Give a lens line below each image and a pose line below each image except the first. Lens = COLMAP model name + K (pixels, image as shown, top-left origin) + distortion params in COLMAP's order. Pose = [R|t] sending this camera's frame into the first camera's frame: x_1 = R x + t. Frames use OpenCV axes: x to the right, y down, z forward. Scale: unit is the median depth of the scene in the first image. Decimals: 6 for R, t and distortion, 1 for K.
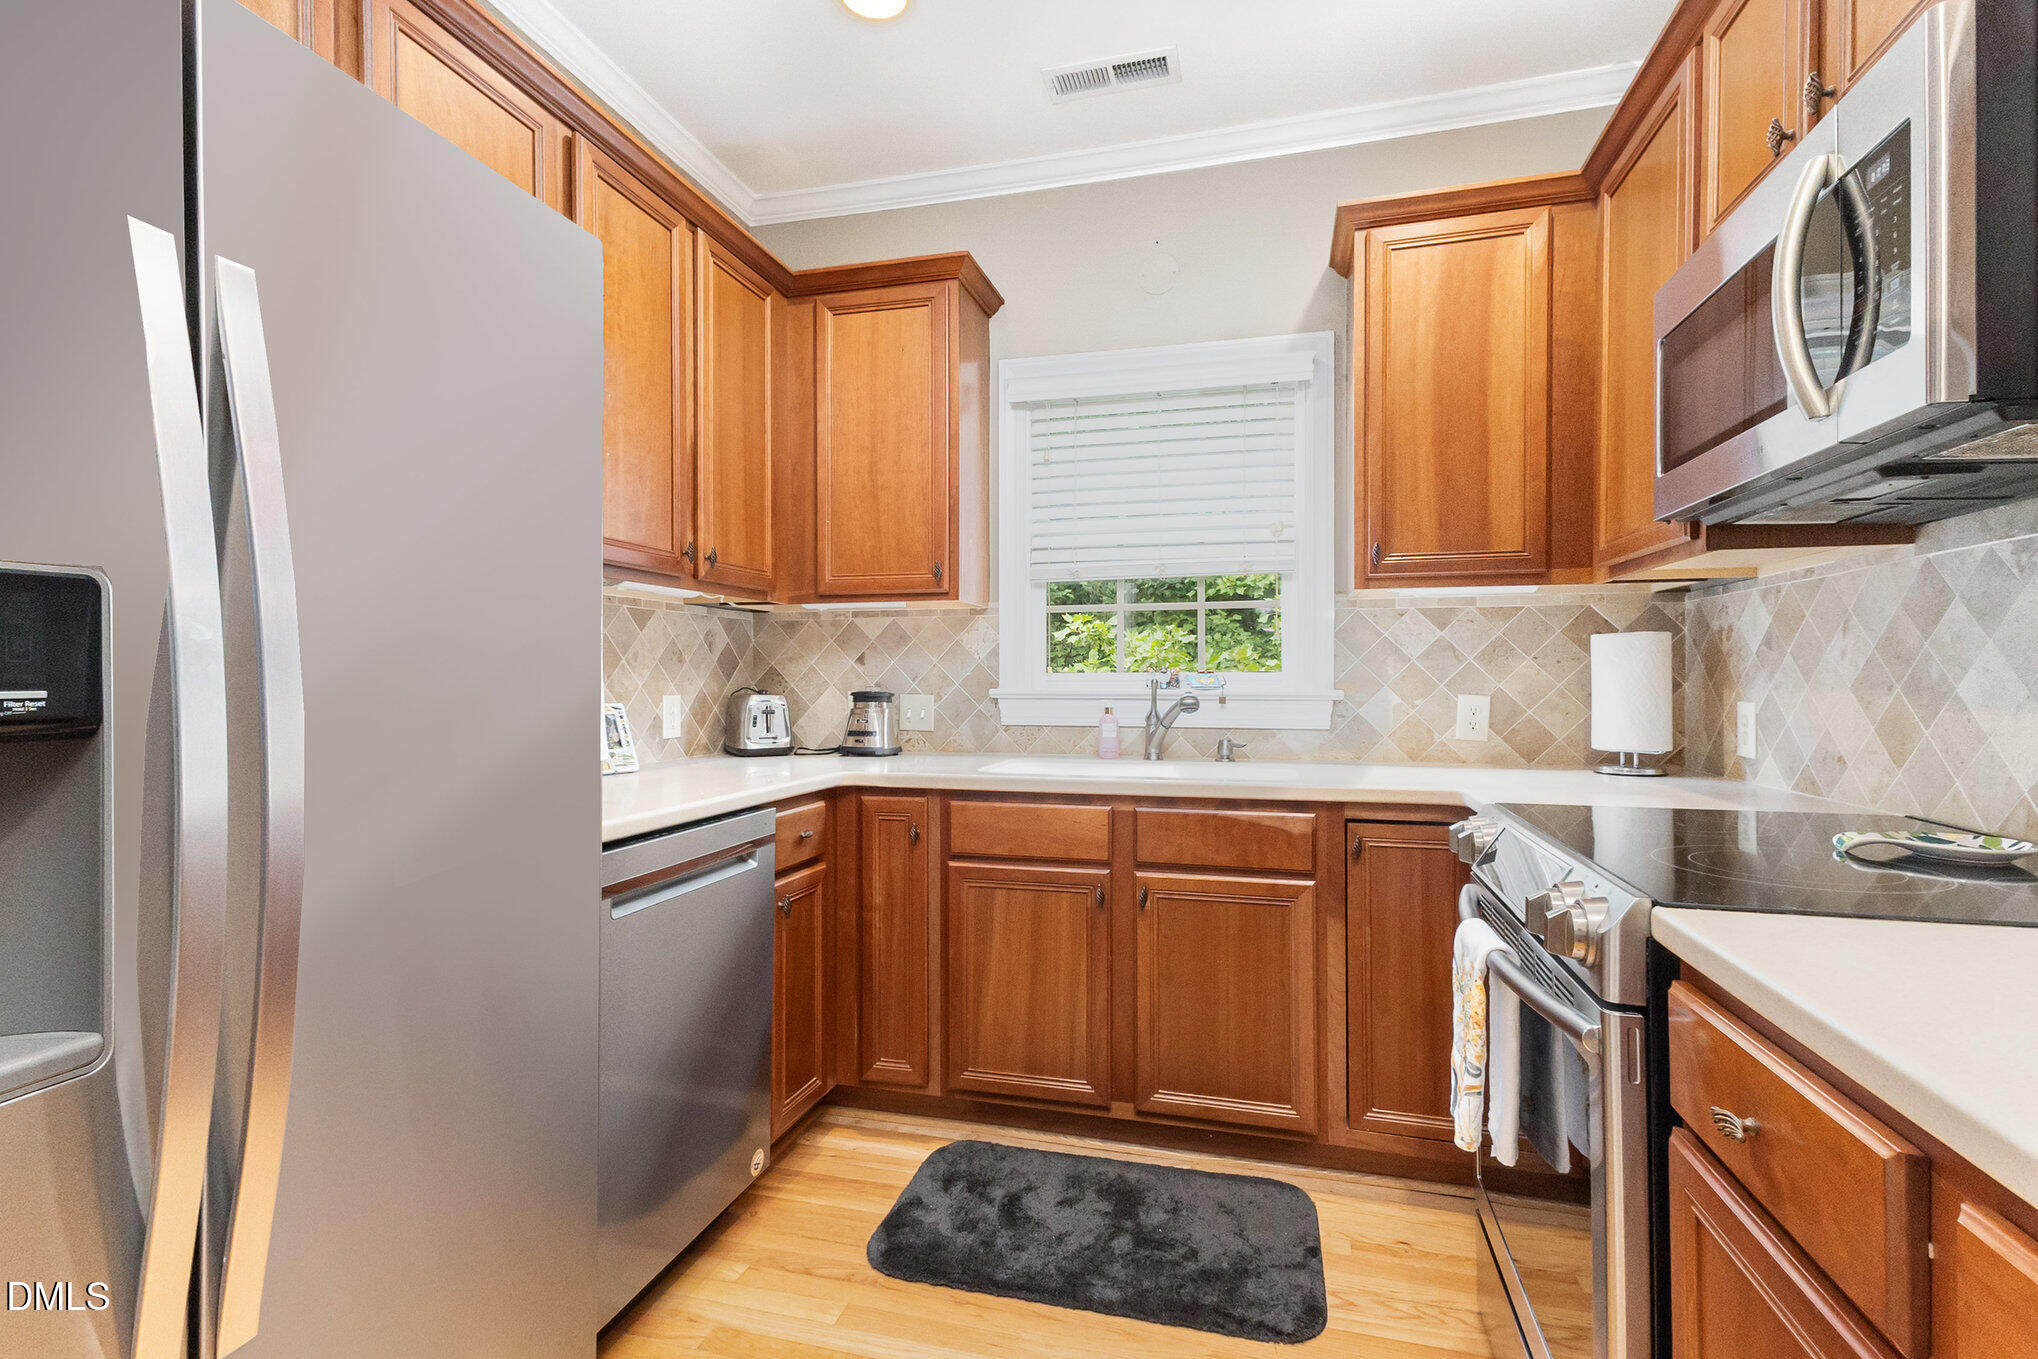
lens RADIAL K [[936.8, 0, 1019.0], [0, 936.8, 679.5], [0, 0, 1]] dist [0.025828, -0.004872]
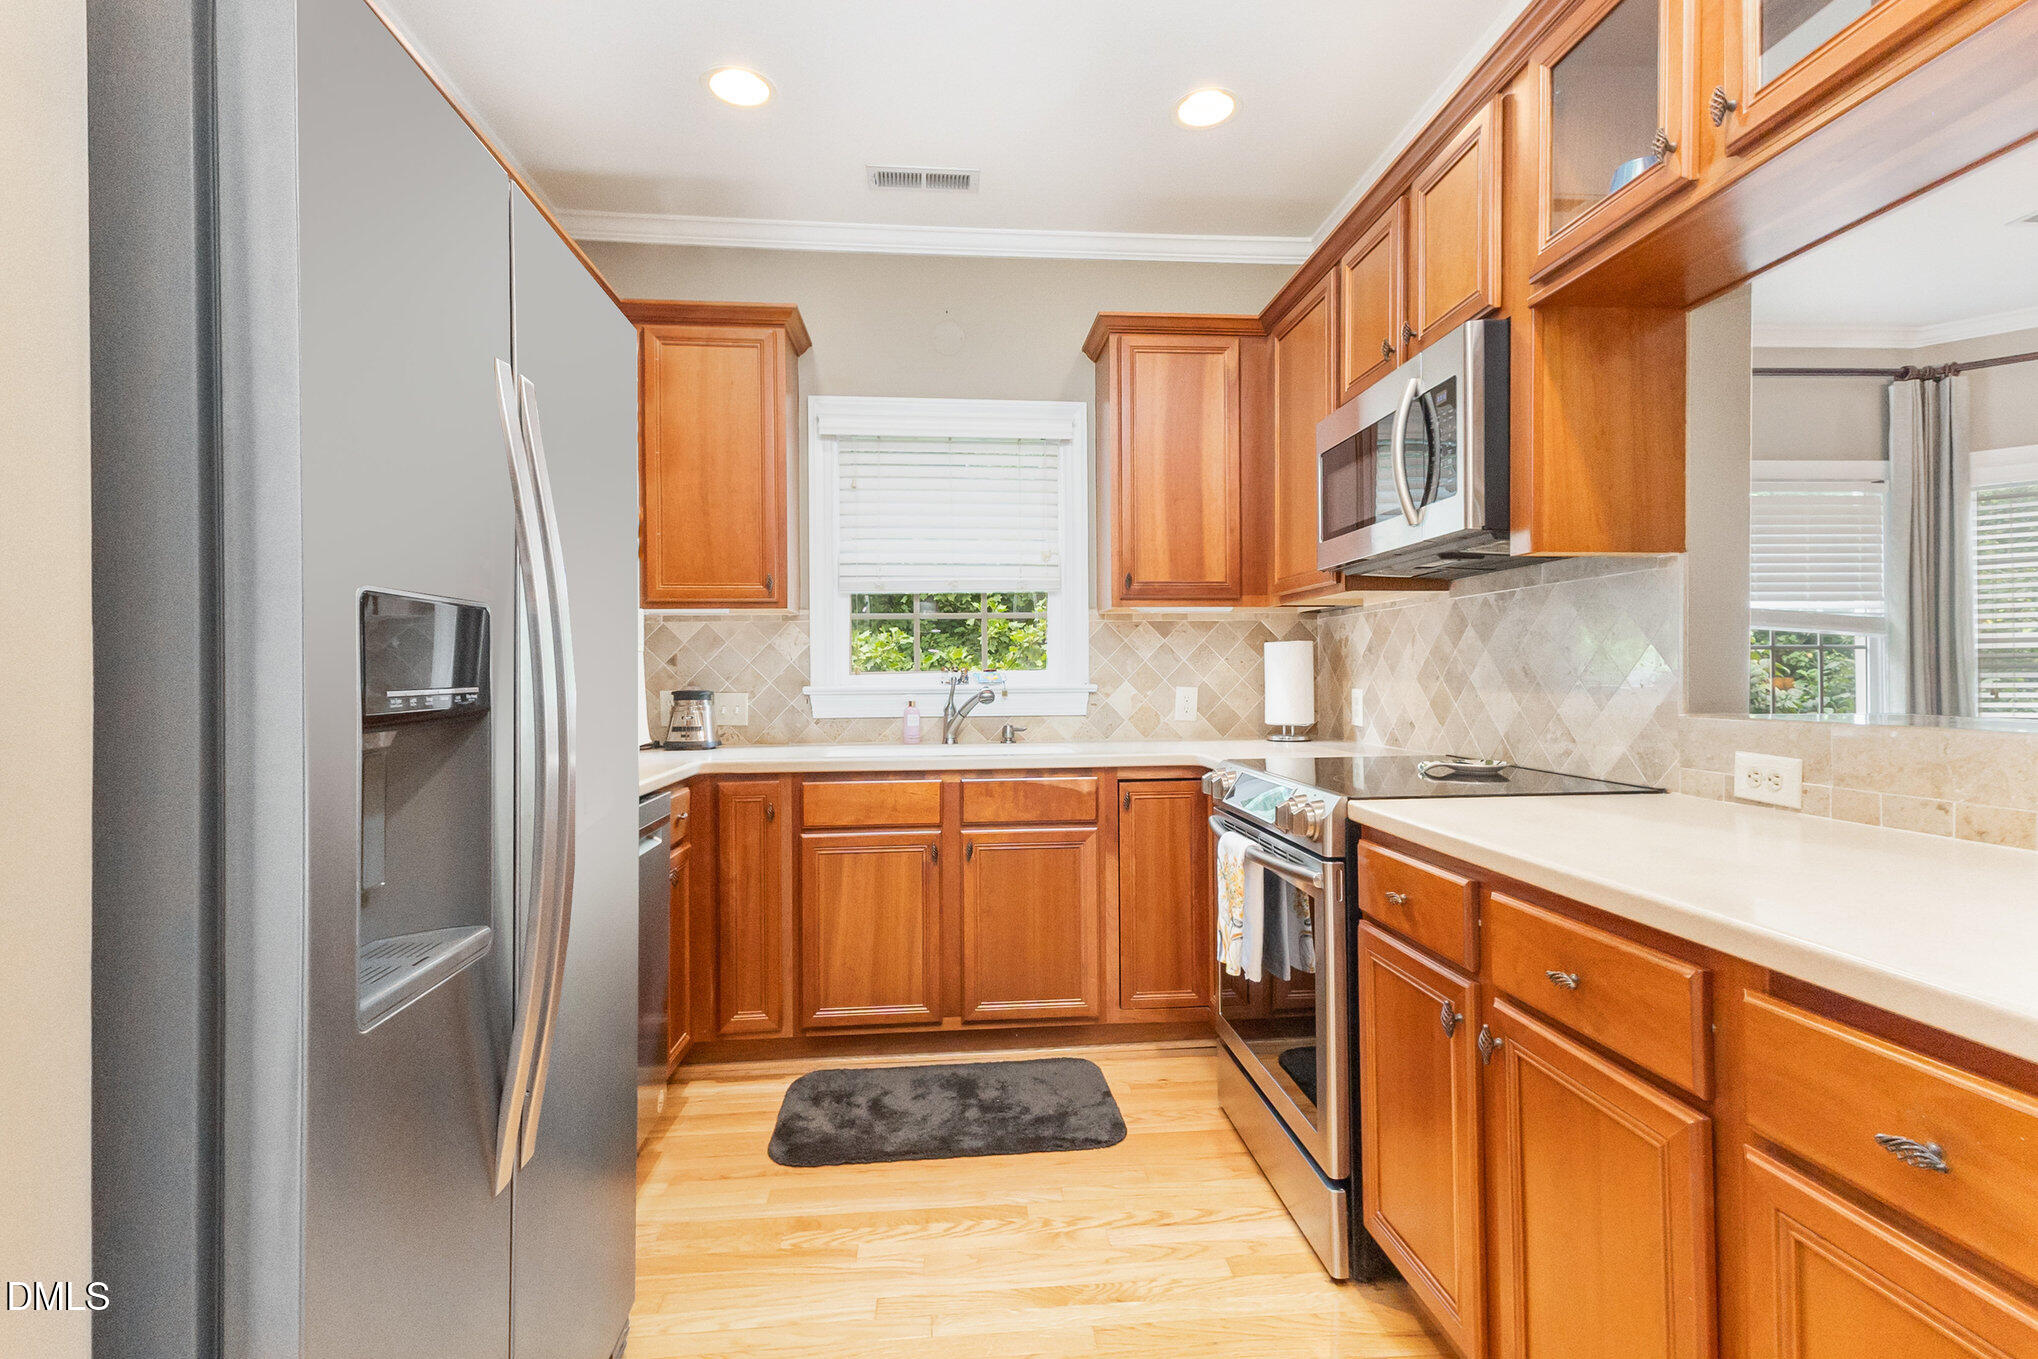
lens RADIAL K [[936.8, 0, 1019.0], [0, 936.8, 679.5], [0, 0, 1]] dist [0.025828, -0.004872]
pose [[0.940348, -0.008845, 0.340098, -0.228109], [0.008409, 0.999961, 0.002755, 0.000574], [-0.340109, 0.000270, 0.940386, -0.201152]]
